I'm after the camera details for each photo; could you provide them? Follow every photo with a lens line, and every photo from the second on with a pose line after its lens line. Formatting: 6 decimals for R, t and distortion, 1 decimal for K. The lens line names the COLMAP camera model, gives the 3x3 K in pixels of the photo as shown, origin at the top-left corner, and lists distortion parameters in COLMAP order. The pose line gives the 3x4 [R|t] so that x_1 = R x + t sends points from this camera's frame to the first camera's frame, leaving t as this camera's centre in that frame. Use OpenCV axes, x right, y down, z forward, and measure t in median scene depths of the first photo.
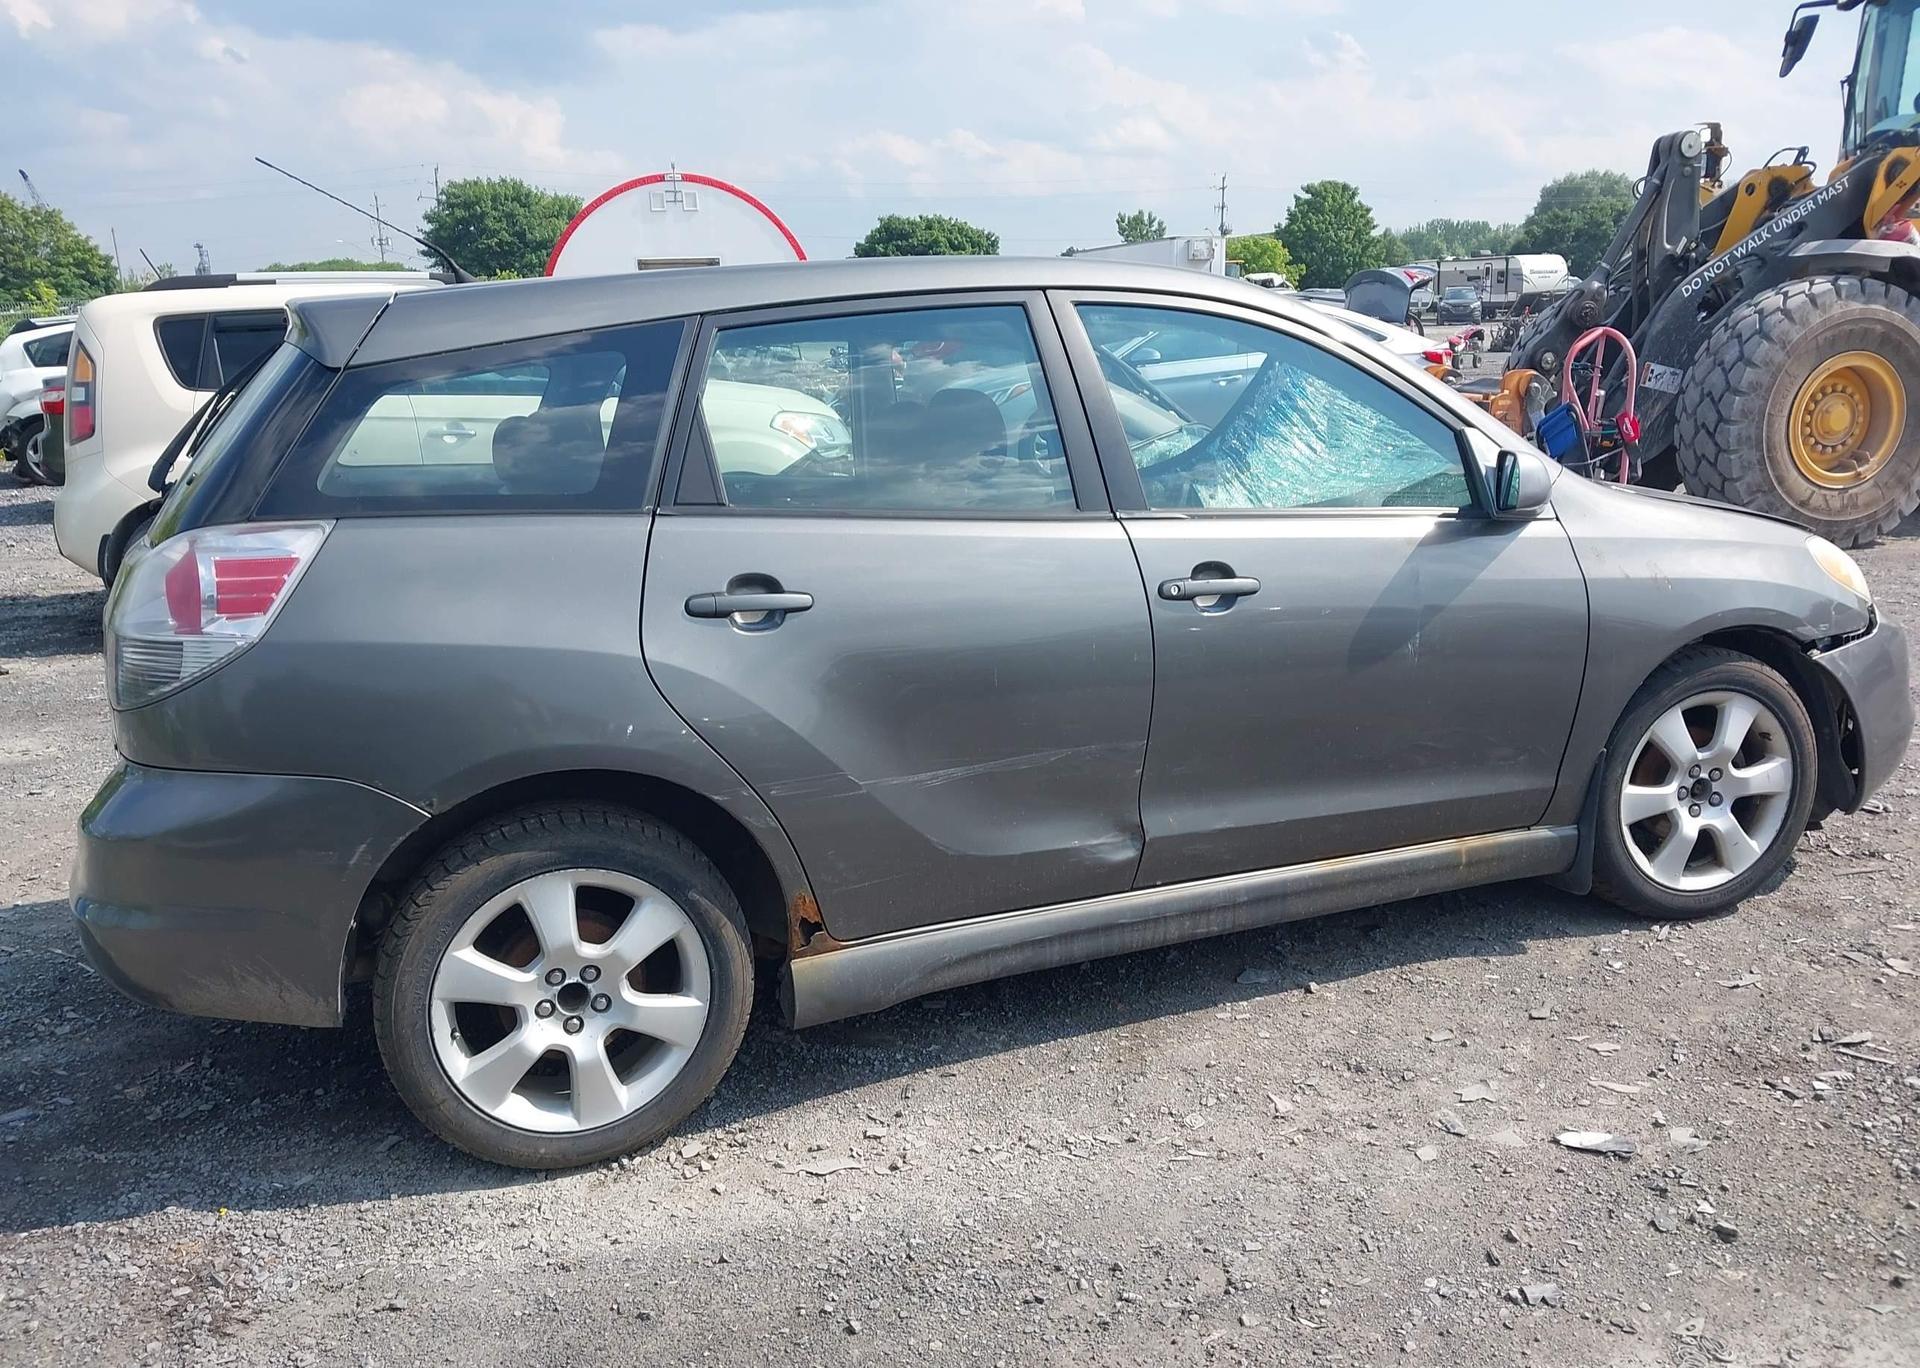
lens RADIAL K [[1568.3, 0, 942.3], [0, 1568.3, 747.1], [0, 0, 1]] dist [-0.003920, 0.004516]
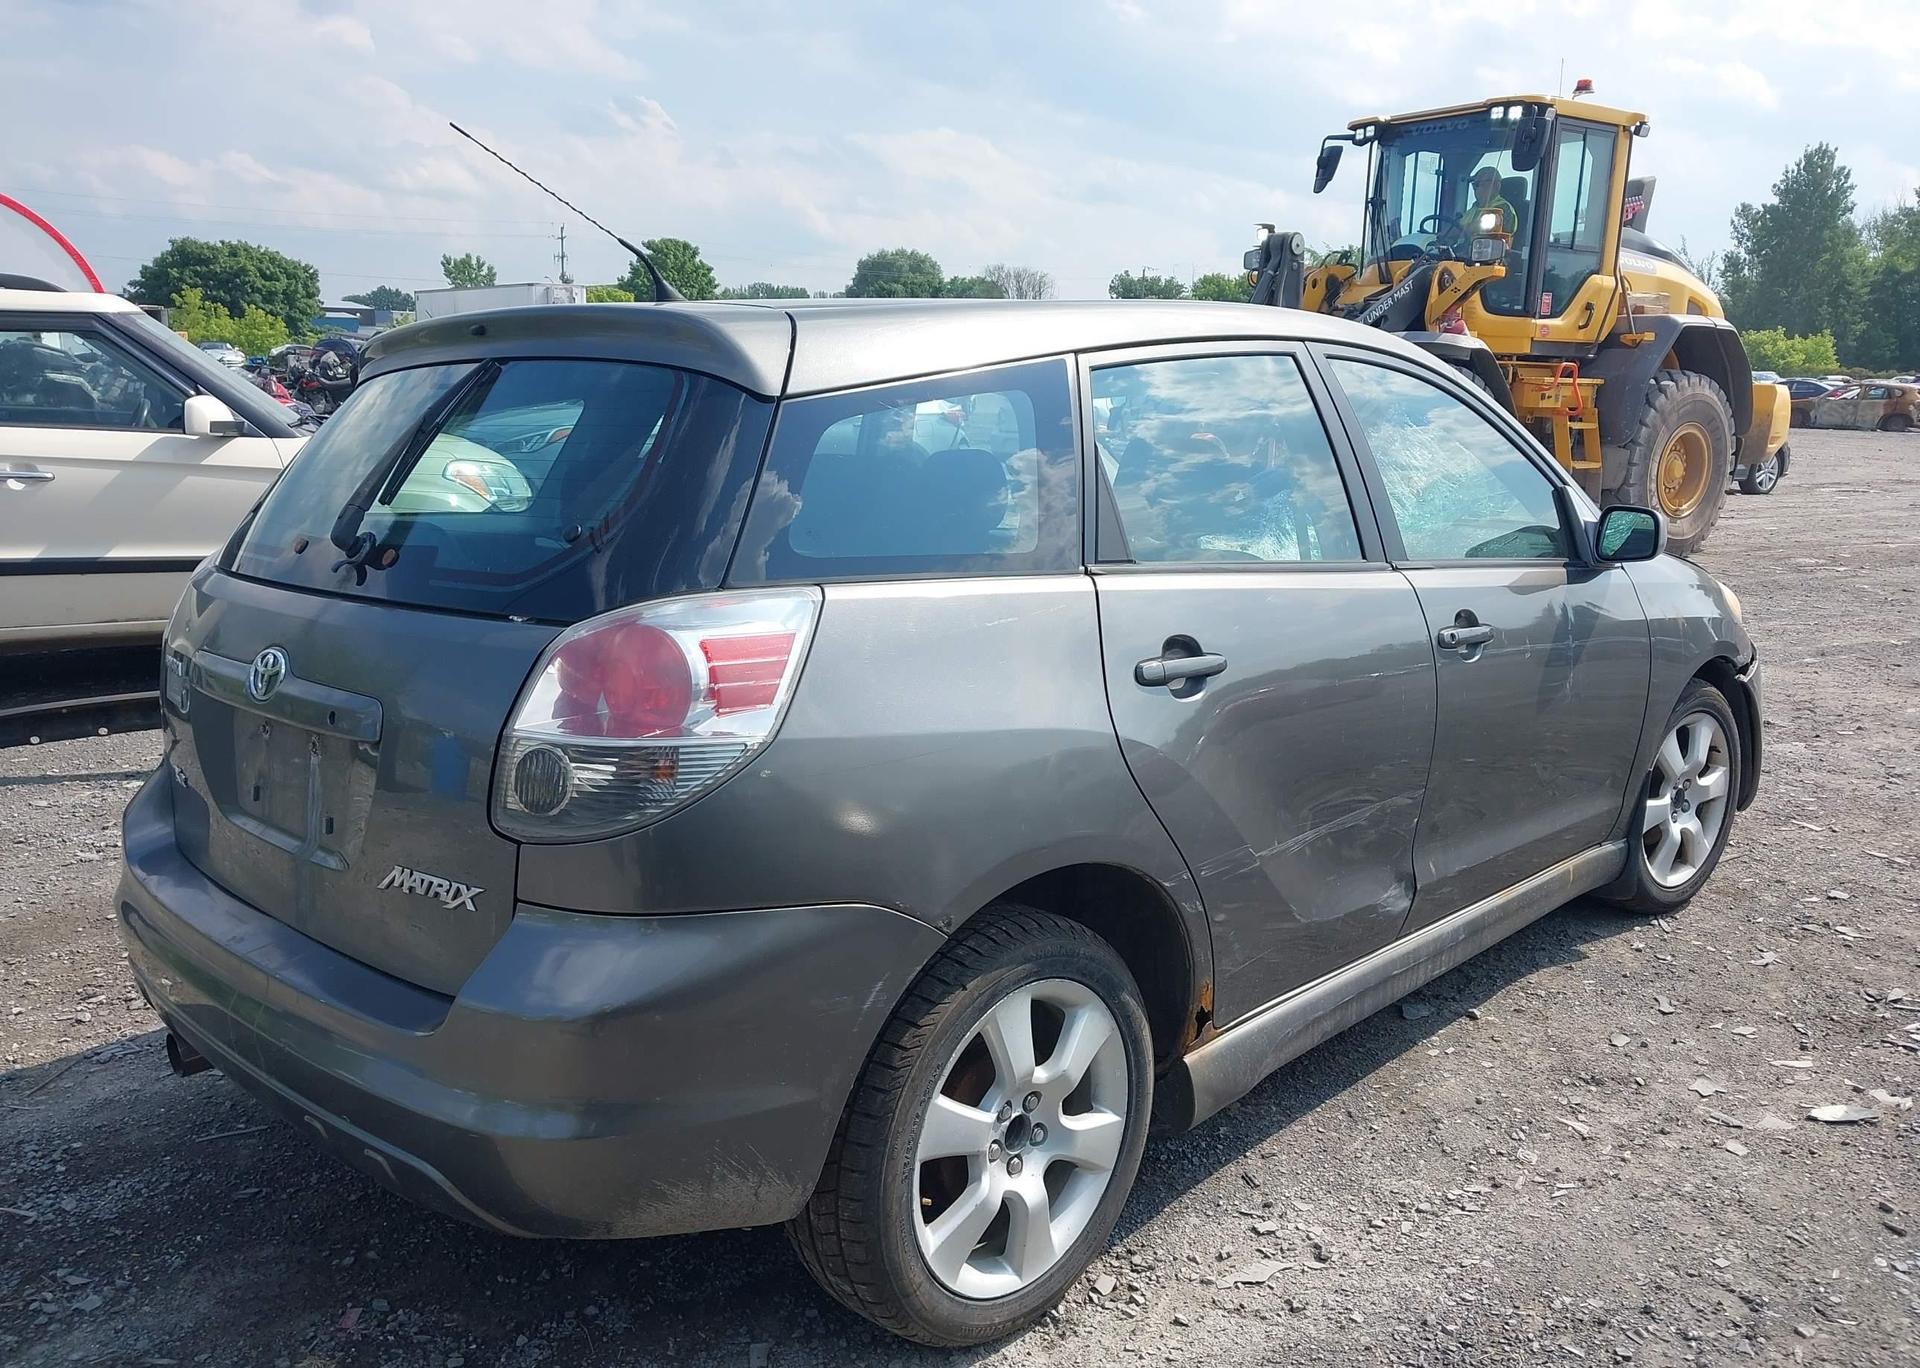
lens RADIAL K [[1568.3, 0, 956.2], [0, 1568.3, 705.7], [0, 0, 1]] dist [-0.003920, 0.004516]
pose [[0.903486, -0.047402, 0.425987, -0.488221], [0.071059, 0.996678, -0.039805, -0.033211], [-0.422685, 0.066233, 0.903853, 0.172129]]
